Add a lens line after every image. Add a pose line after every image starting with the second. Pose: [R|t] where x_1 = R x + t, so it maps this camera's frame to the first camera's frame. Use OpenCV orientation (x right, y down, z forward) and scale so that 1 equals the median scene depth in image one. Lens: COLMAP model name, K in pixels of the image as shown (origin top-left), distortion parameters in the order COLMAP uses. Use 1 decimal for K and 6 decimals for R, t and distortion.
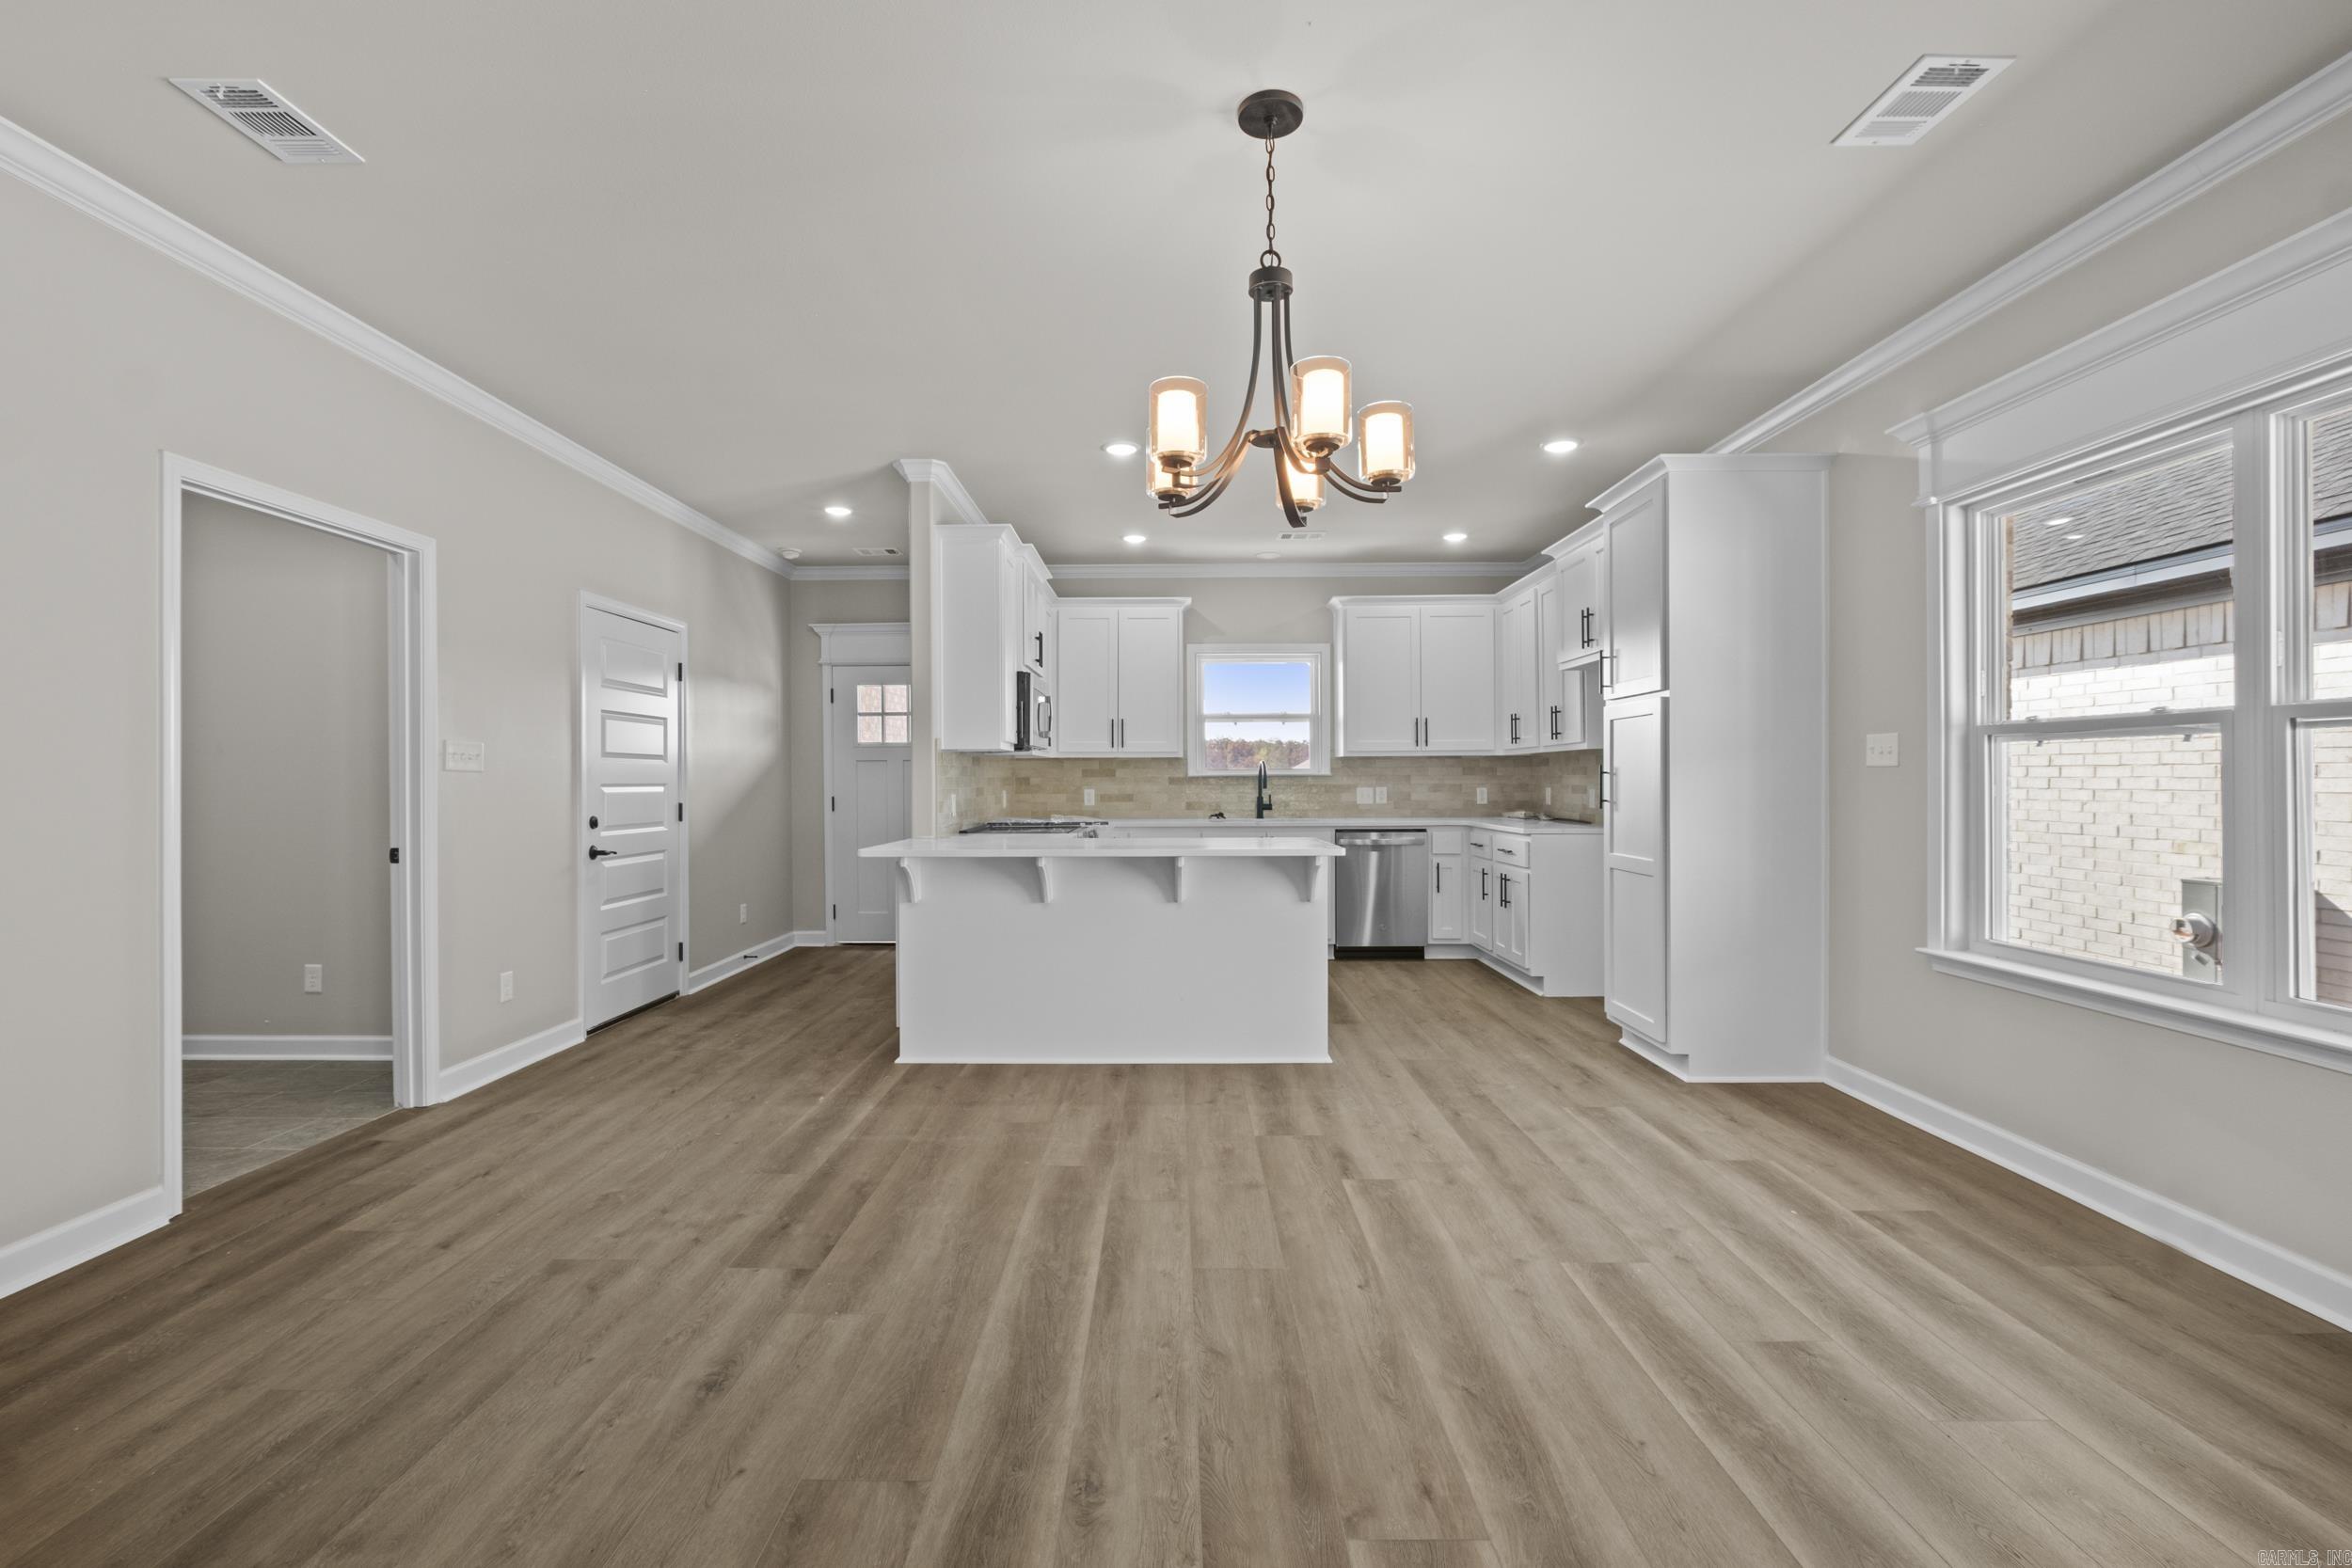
lens RADIAL K [[1017.5, 0, 1163.3], [0, 1017.5, 781.4], [0, 0, 1]] dist [-0.008031, 0.001038]
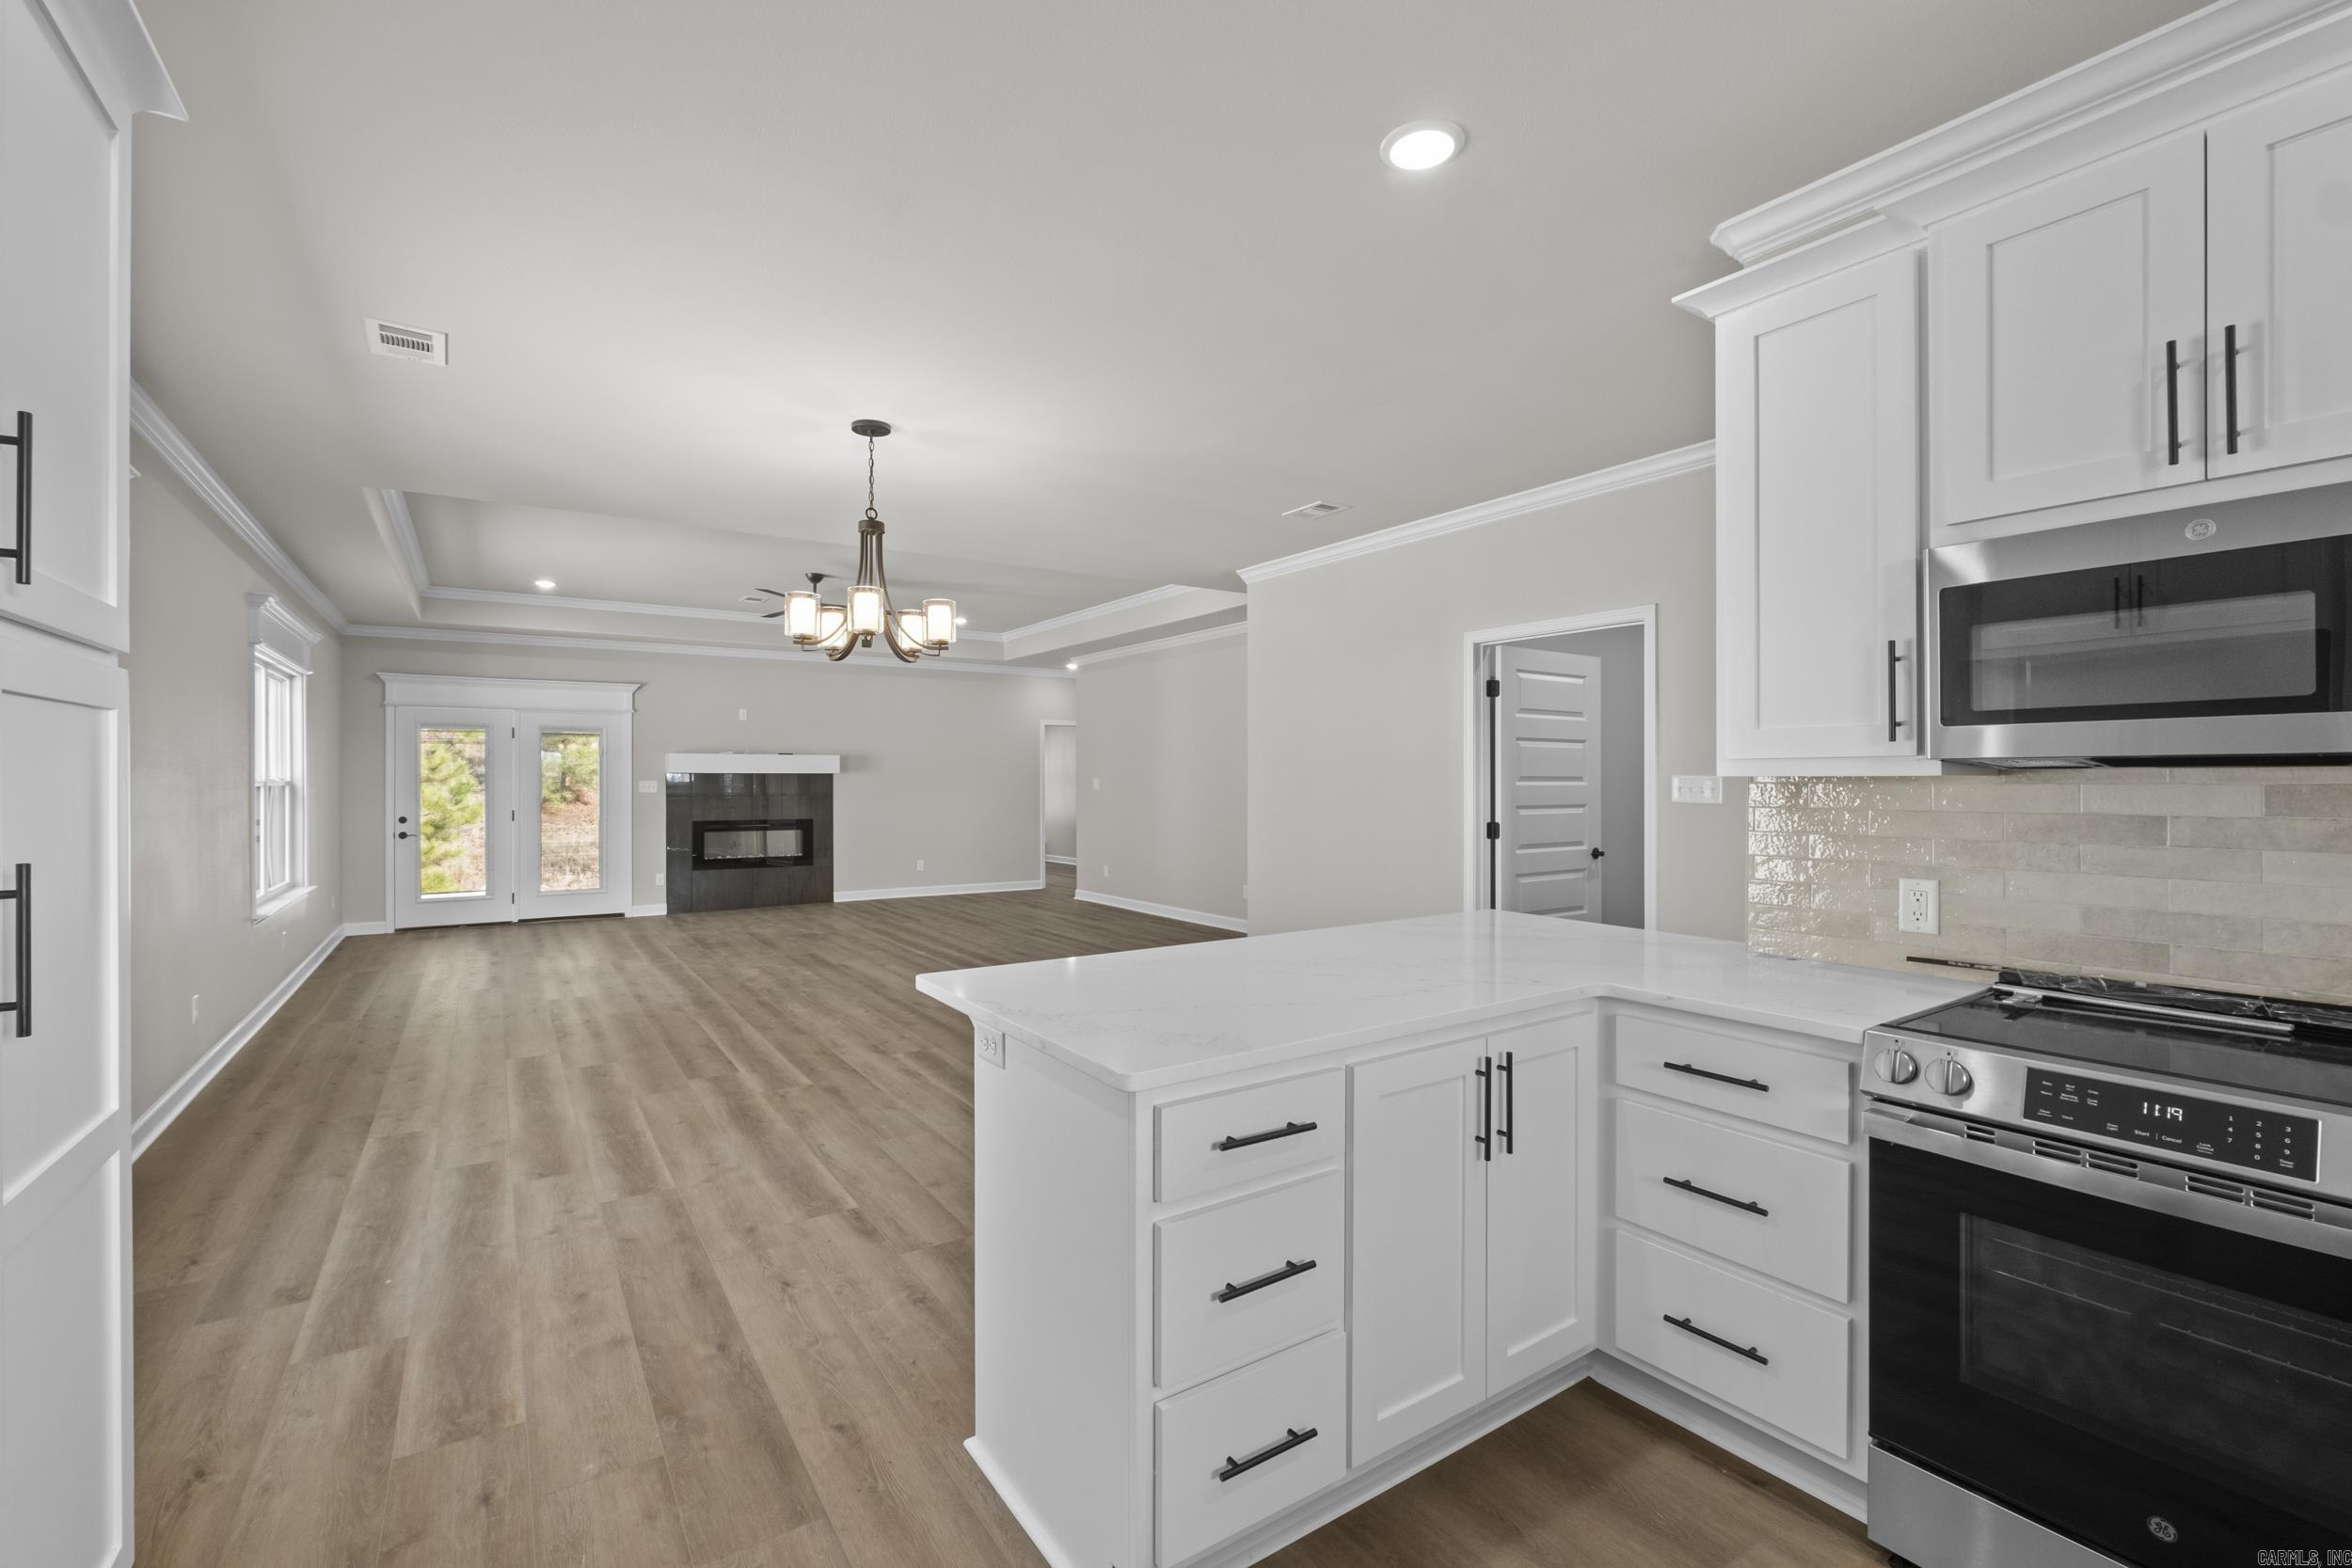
lens RADIAL K [[1017.5, 0, 1163.9], [0, 1017.5, 780.6], [0, 0, 1]] dist [-0.008031, 0.001038]
pose [[-0.827334, 0.007303, -0.561663, 0.398729], [0.004658, 0.999970, 0.006142, -0.045944], [0.561691, 0.002465, -0.827344, 1.624894]]
